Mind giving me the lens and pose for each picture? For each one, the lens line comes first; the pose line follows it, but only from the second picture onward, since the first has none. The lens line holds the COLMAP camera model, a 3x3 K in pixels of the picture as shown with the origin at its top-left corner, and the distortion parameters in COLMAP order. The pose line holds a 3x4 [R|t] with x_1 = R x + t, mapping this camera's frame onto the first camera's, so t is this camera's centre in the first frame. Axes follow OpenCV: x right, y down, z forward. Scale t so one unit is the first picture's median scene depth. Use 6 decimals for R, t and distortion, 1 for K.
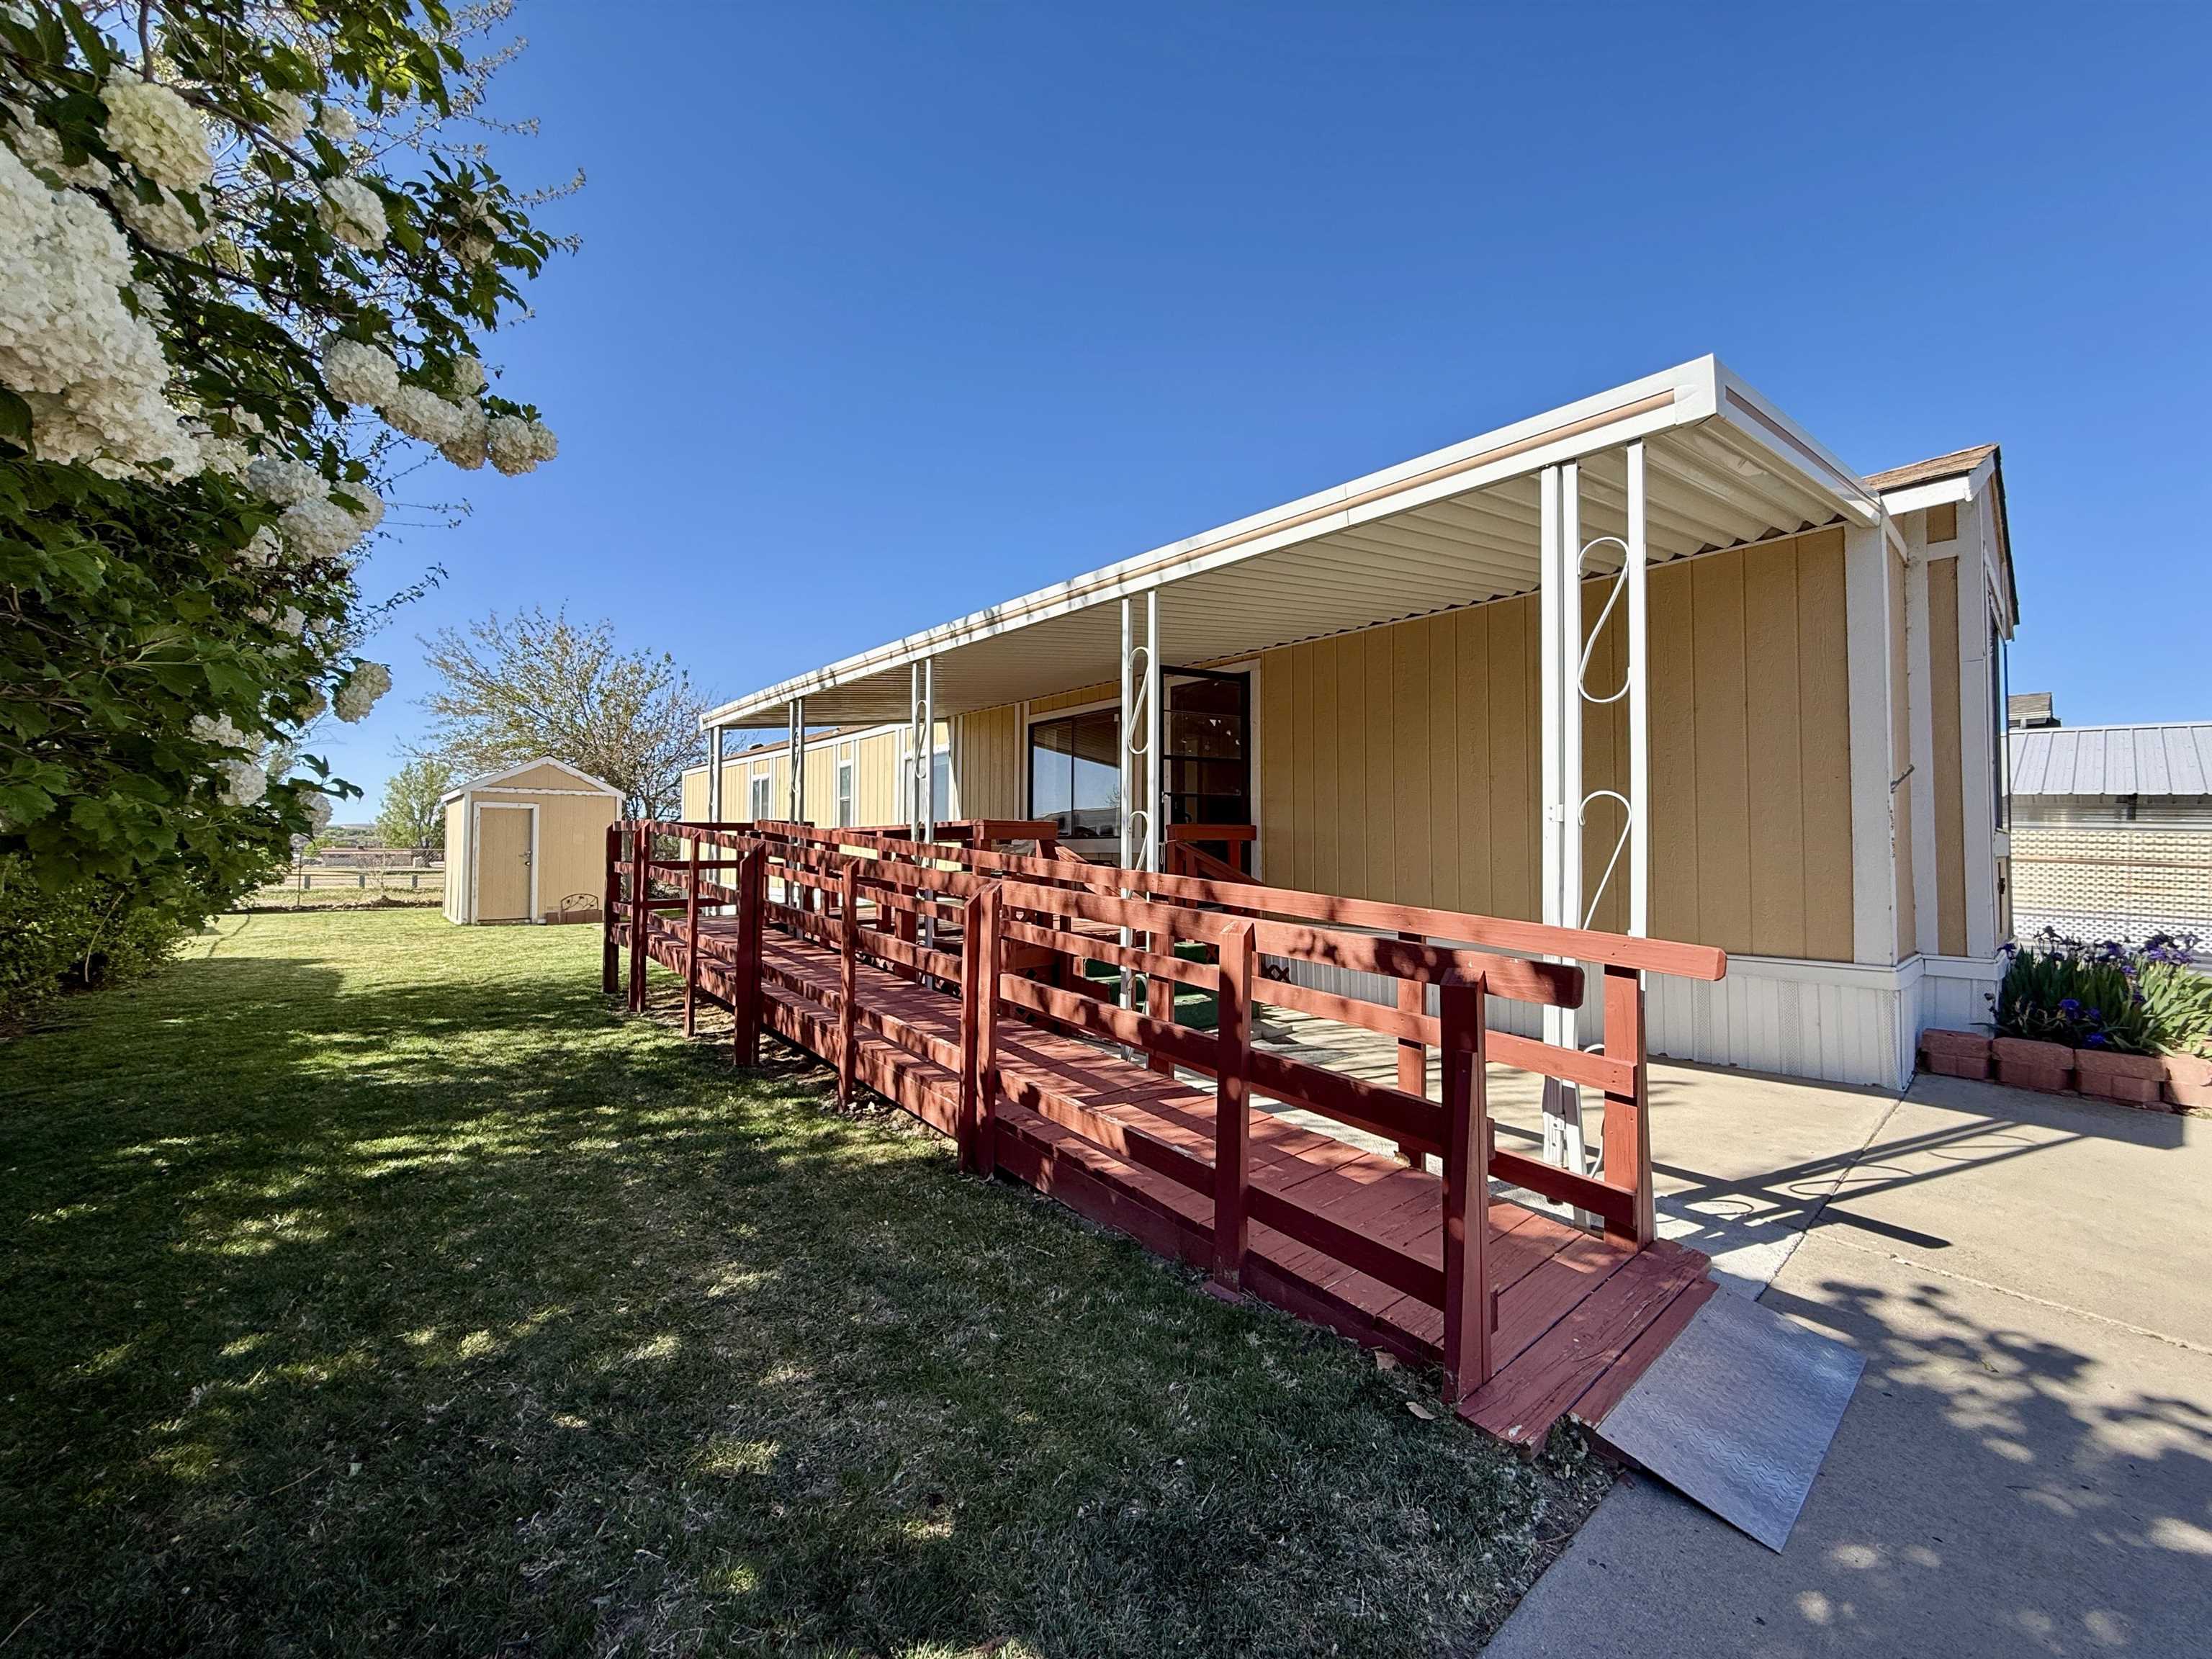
lens RADIAL K [[880.9, 0, 1096.3], [0, 880.9, 828.5], [0, 0, 1]] dist [-0.000017, 0.000095]
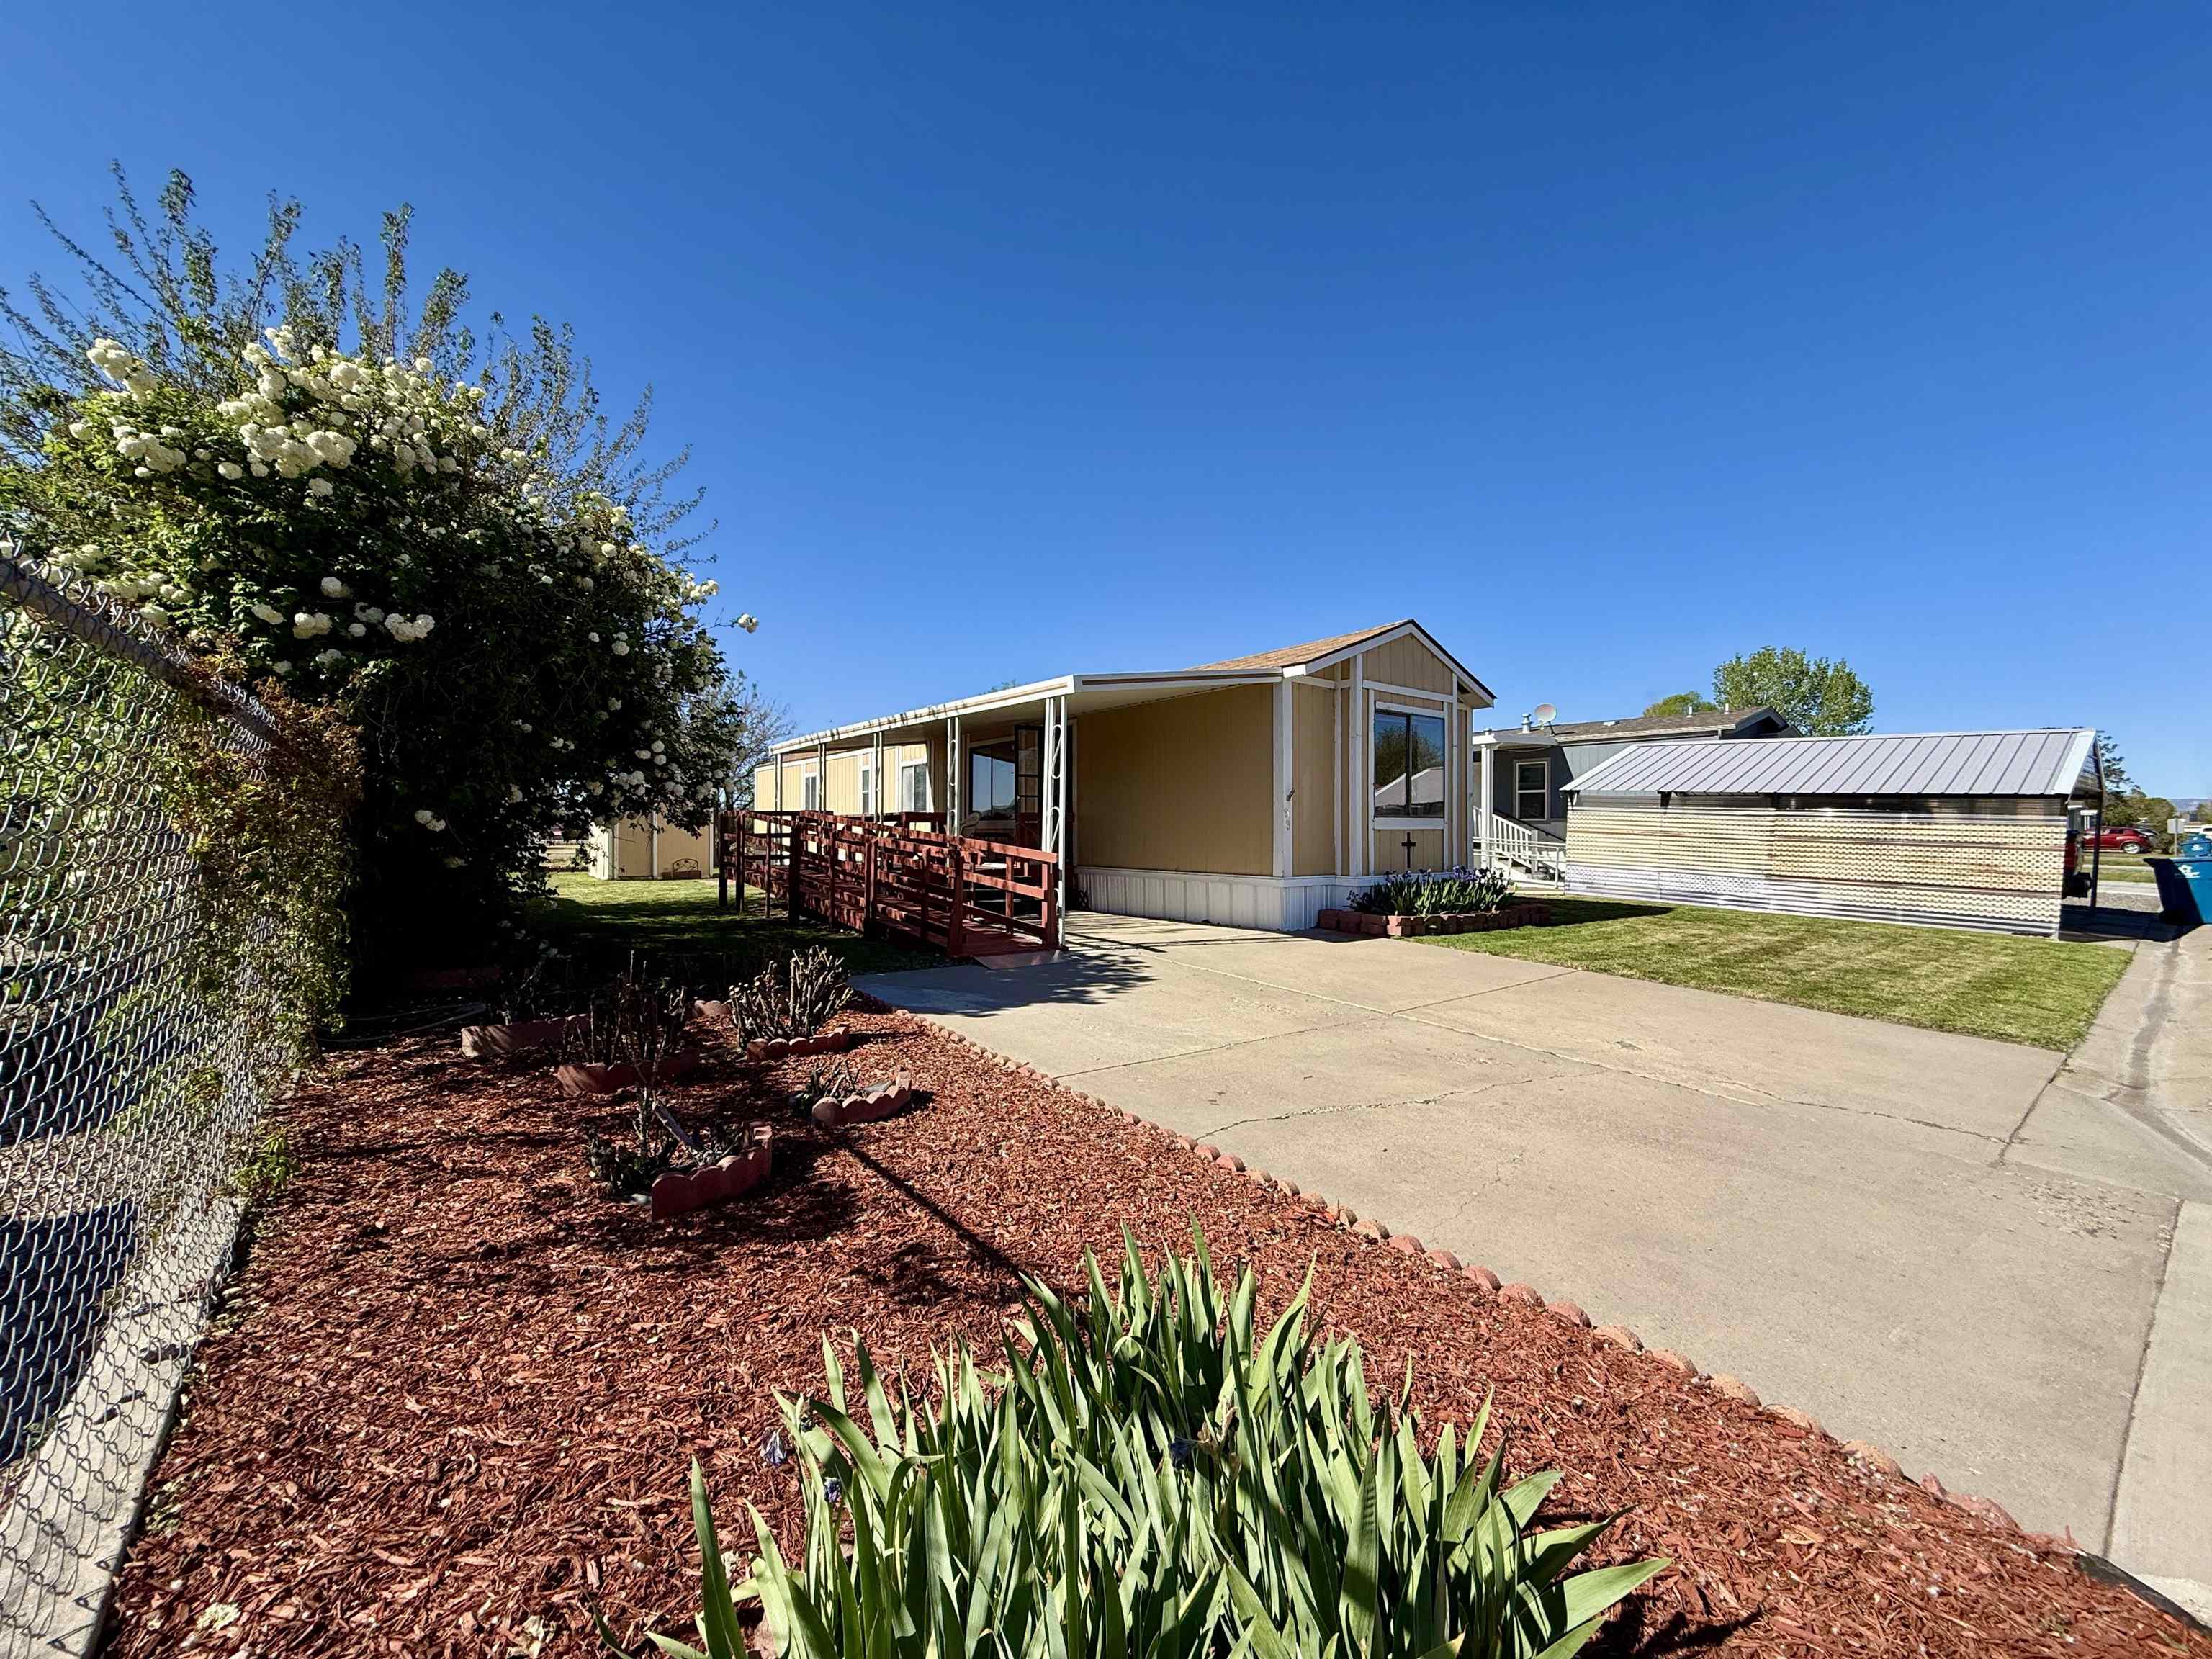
lens RADIAL K [[880.9, 0, 1096.3], [0, 880.9, 828.5], [0, 0, 1]] dist [-0.000017, 0.000095]
pose [[0.997970, -0.000881, -0.063672, 0.226728], [0.002475, 0.999685, 0.024962, -0.010573], [0.063630, -0.025069, 0.997659, -0.520139]]
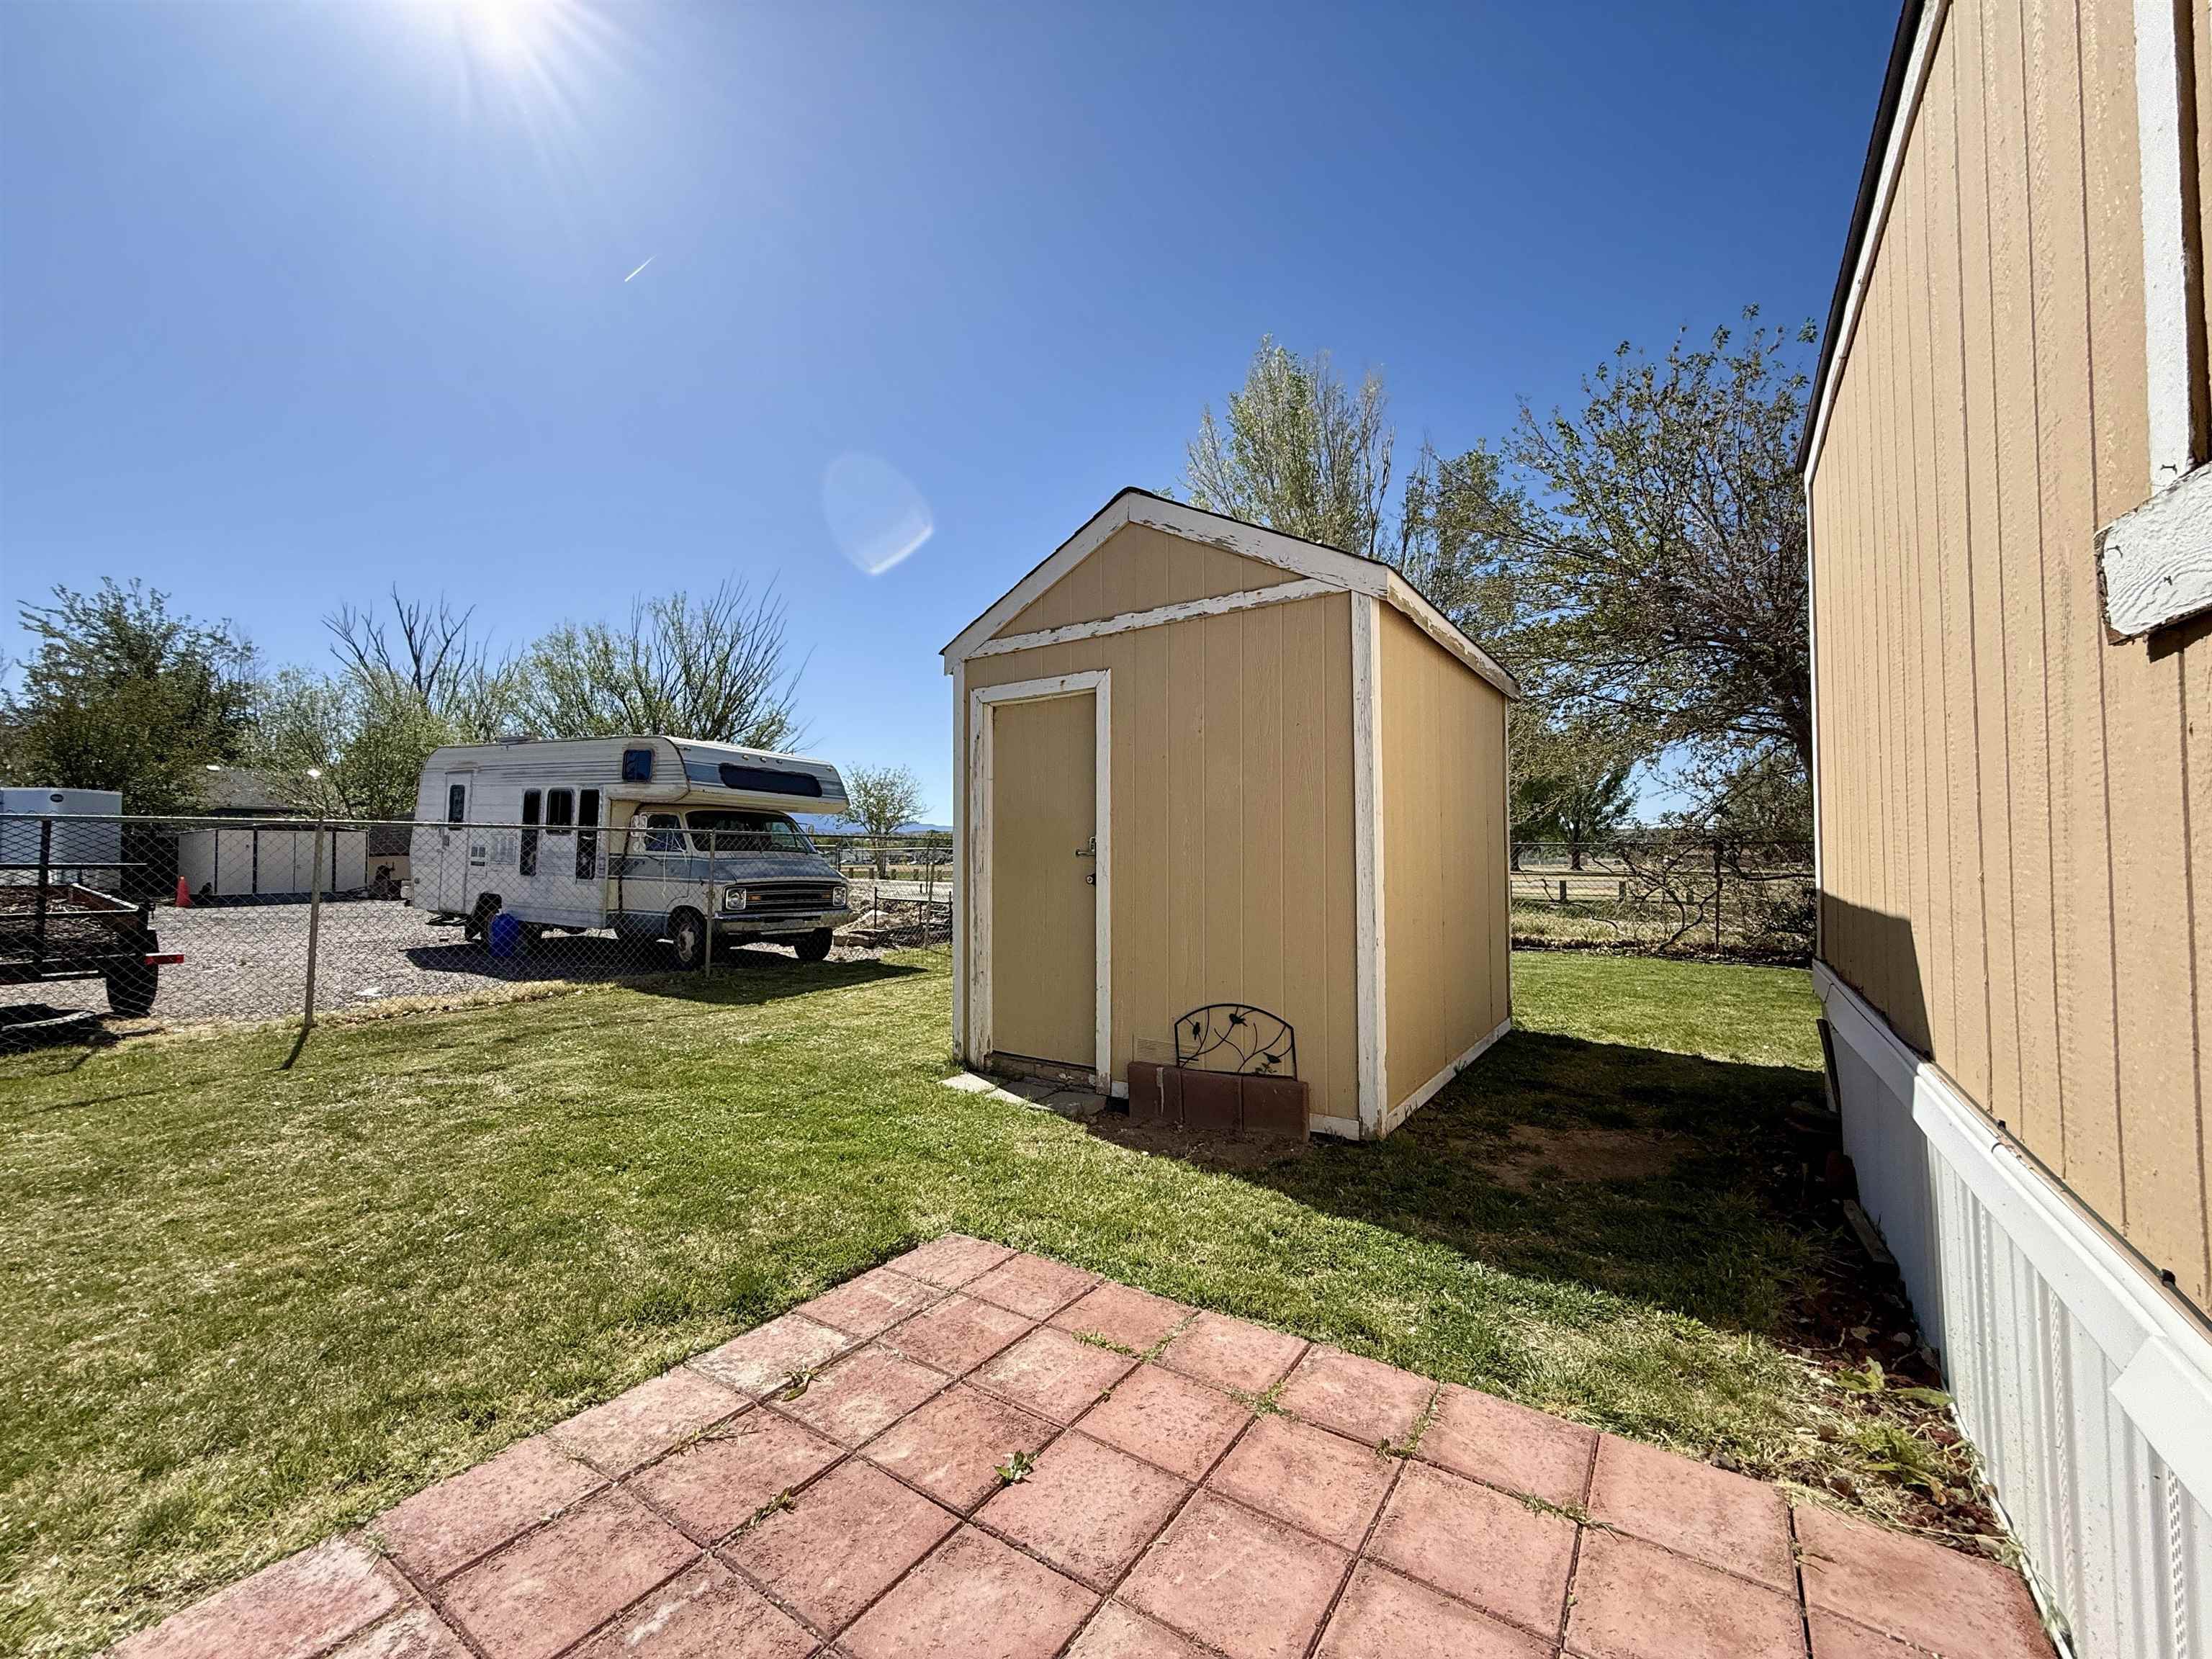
lens RADIAL K [[874.6, 0, 1093.5], [0, 874.6, 829.7], [0, 0, 1]] dist [-0.000353, -0.000022]
pose [[0.234724, -0.032804, -0.971508, -0.523570], [0.032885, 0.999126, -0.025791, 0.044166], [0.971506, -0.025894, 0.235598, 1.341553]]
